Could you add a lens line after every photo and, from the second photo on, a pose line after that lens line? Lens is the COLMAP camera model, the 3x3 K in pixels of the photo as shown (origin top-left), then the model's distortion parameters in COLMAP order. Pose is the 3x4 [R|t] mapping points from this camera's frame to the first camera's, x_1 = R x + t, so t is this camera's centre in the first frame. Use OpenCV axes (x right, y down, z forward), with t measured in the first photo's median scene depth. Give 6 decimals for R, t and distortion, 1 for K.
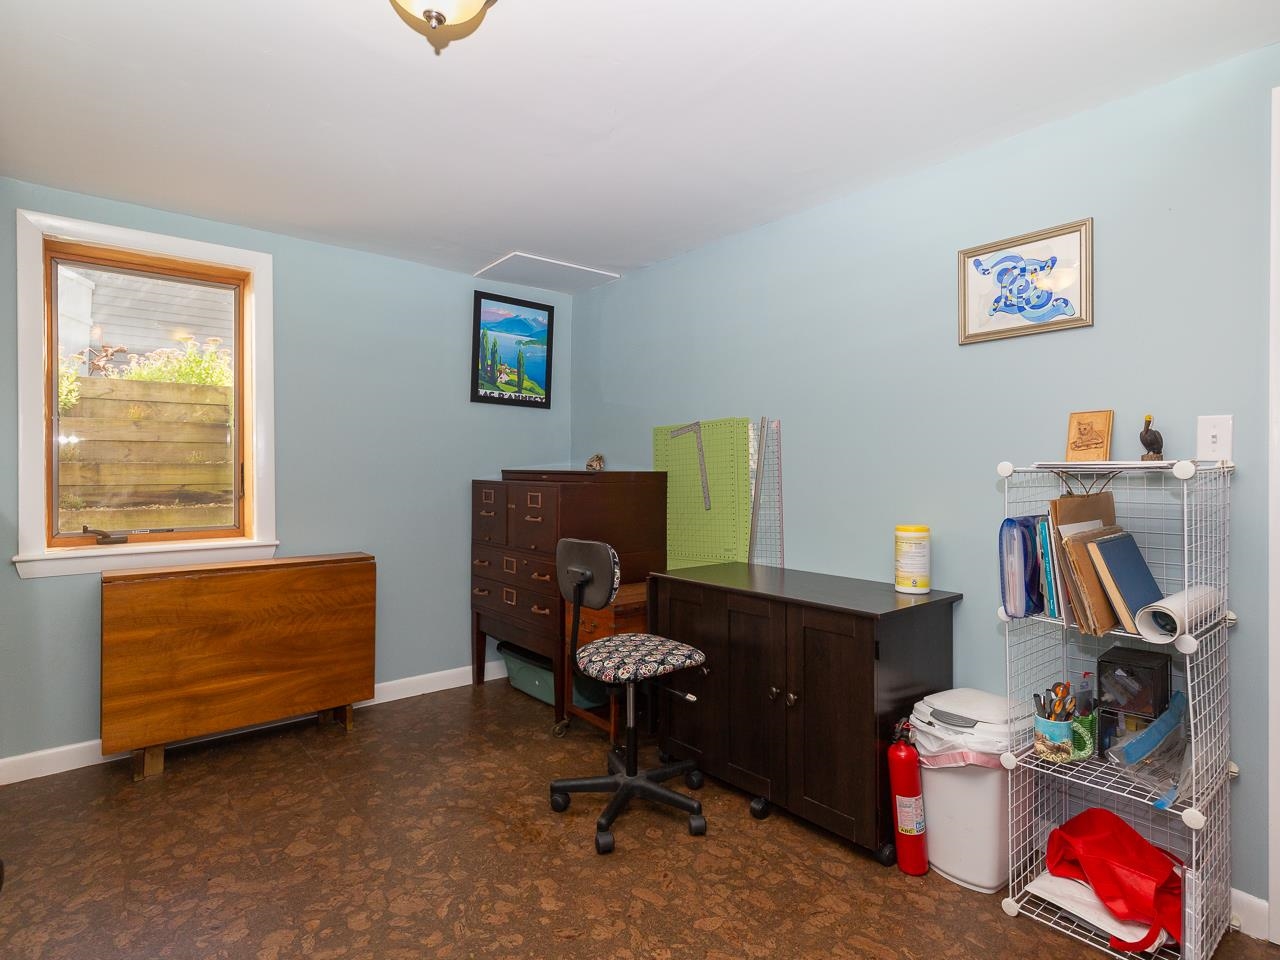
lens RADIAL K [[668.9, 0, 640.0], [0, 668.9, 480.0], [0, 0, 1]] dist [0.001230, 0.000675]
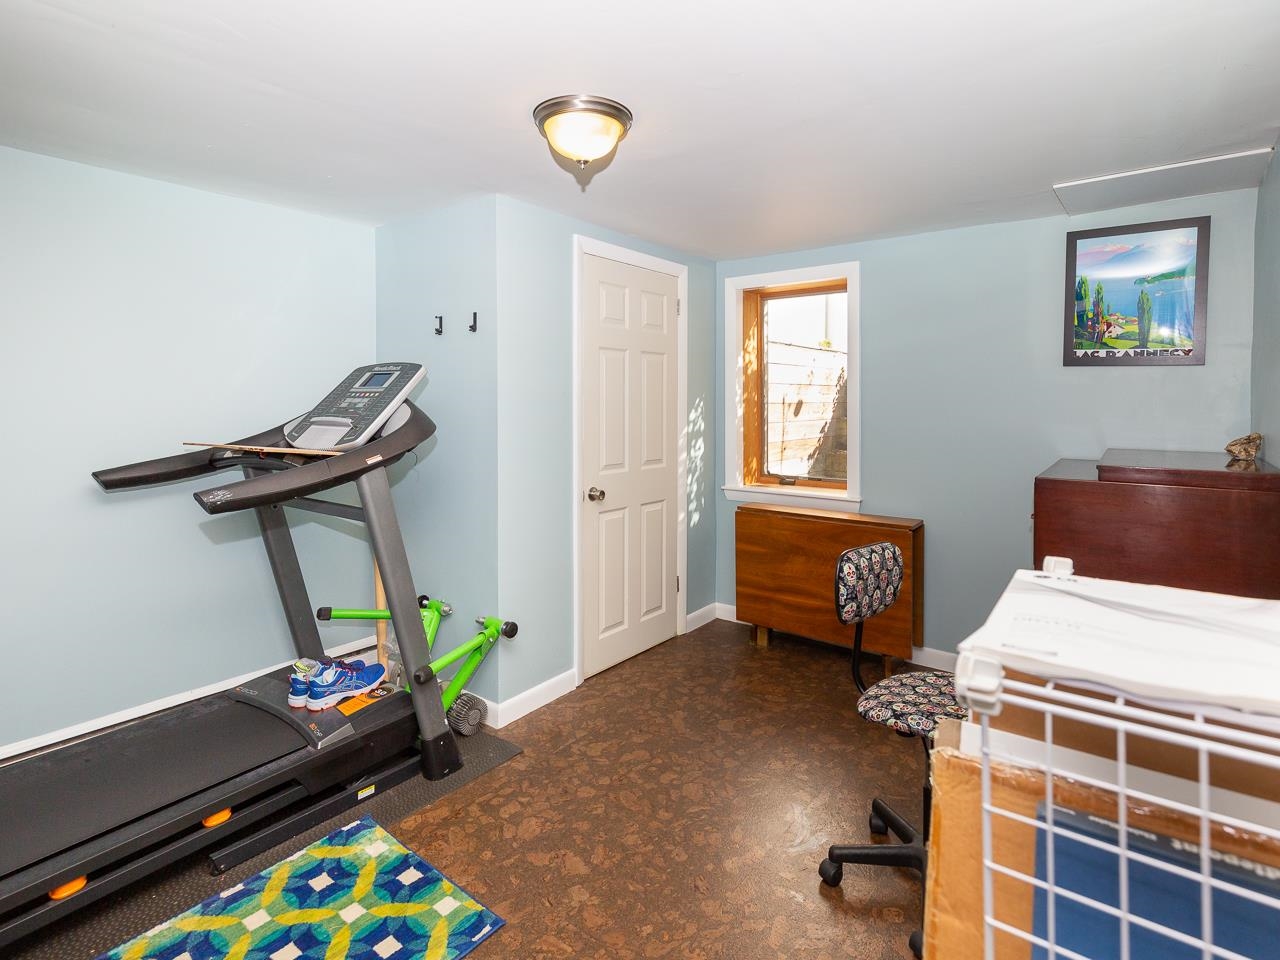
lens RADIAL K [[648.4, 0, 638.7], [0, 648.4, 424.3], [0, 0, 1]] dist [0.000964, -0.000118]
pose [[0.233627, 0.036131, -0.971655, 0.517928], [-0.010507, 0.999345, 0.034634, -0.082287], [0.972269, 0.002118, 0.233854, 0.360230]]
